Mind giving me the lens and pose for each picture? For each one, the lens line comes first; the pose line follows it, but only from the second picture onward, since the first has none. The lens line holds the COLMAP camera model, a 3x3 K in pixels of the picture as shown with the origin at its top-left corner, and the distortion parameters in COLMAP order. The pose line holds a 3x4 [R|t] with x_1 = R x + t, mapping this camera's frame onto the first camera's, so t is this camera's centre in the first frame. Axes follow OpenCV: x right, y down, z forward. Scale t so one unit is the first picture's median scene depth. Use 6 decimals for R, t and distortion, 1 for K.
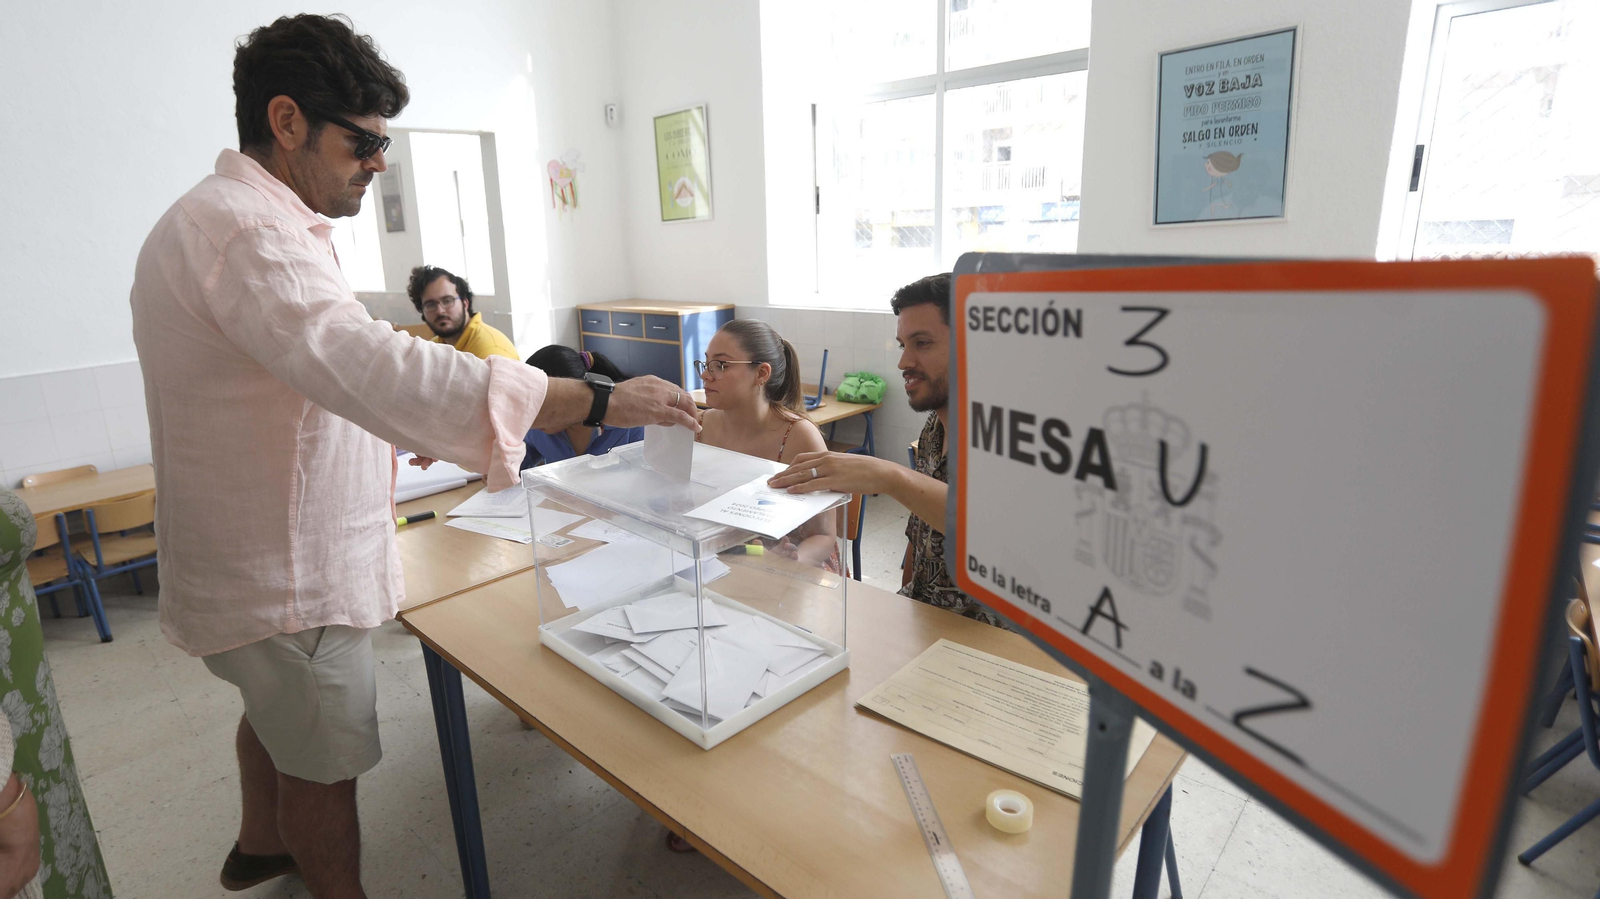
lens RADIAL K [[843.6, 0, 801.0], [0, 843.6, 418.7], [0, 0, 1]] dist [-0.046759, 0.000636]
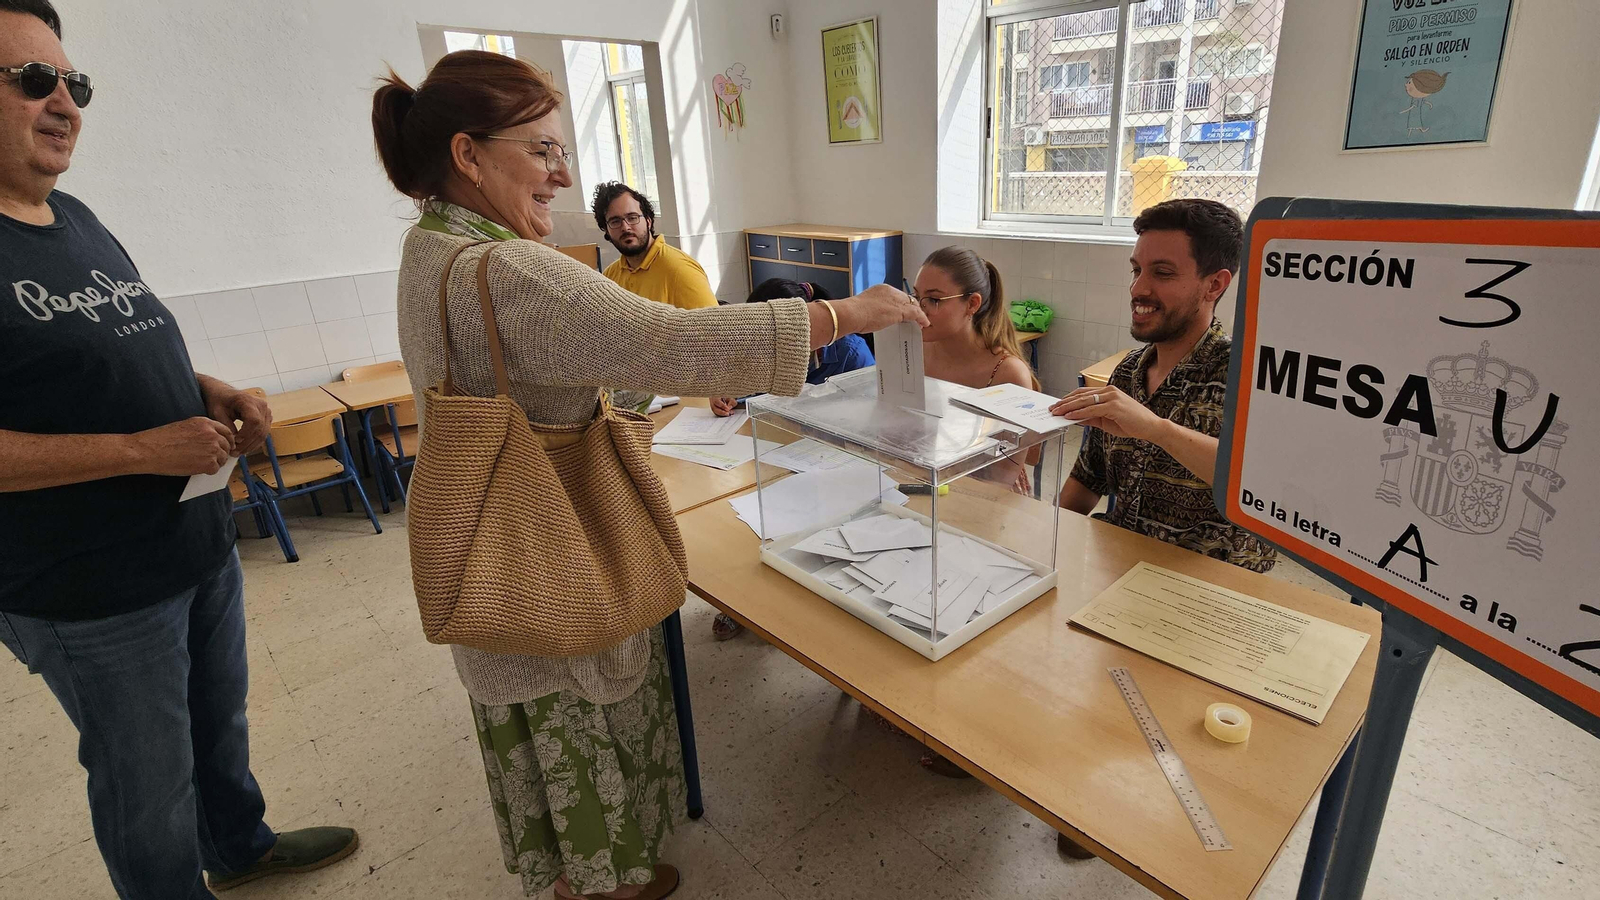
lens RADIAL K [[825.3, 0, 919.5], [0, 825.3, 441.2], [0, 0, 1]] dist [0.023244, -0.000562]
pose [[0.999939, 0.010908, -0.001554, -0.223604], [-0.010643, 0.992701, 0.120133, -0.021741], [0.002853, -0.120109, 0.992757, -0.035771]]
